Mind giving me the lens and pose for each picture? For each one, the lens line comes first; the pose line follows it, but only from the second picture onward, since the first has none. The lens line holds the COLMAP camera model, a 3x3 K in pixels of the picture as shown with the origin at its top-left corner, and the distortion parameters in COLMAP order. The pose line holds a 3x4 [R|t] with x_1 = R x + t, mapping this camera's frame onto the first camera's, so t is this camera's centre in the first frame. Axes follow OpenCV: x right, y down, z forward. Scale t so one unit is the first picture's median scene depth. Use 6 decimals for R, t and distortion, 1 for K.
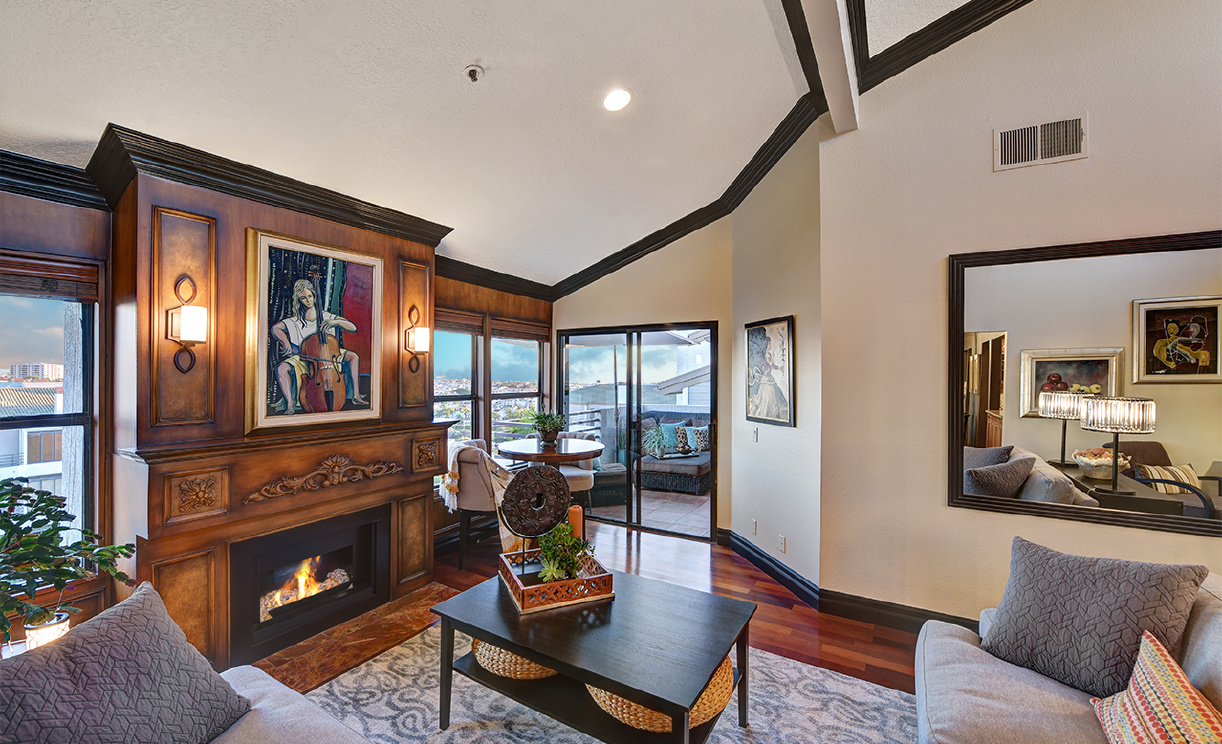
lens RADIAL K [[492.2, 0, 640.7], [0, 492.2, 367.8], [0, 0, 1]] dist [0.001037, -0.000119]
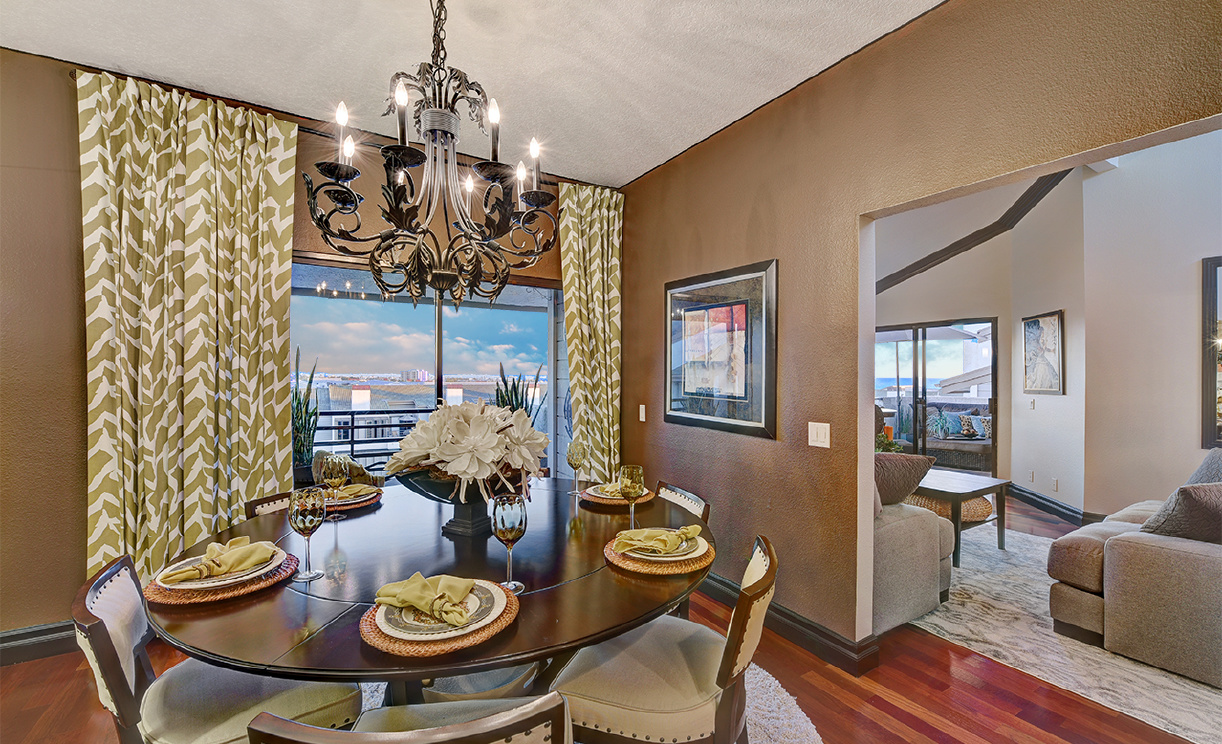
lens RADIAL K [[492.2, 0, 640.7], [0, 492.2, 367.8], [0, 0, 1]] dist [0.001037, -0.000119]
pose [[0.872733, -0.002476, -0.488191, -0.021072], [-0.000955, 0.999977, -0.006779, 0.038305], [0.488196, 0.006383, 0.872710, -0.457047]]
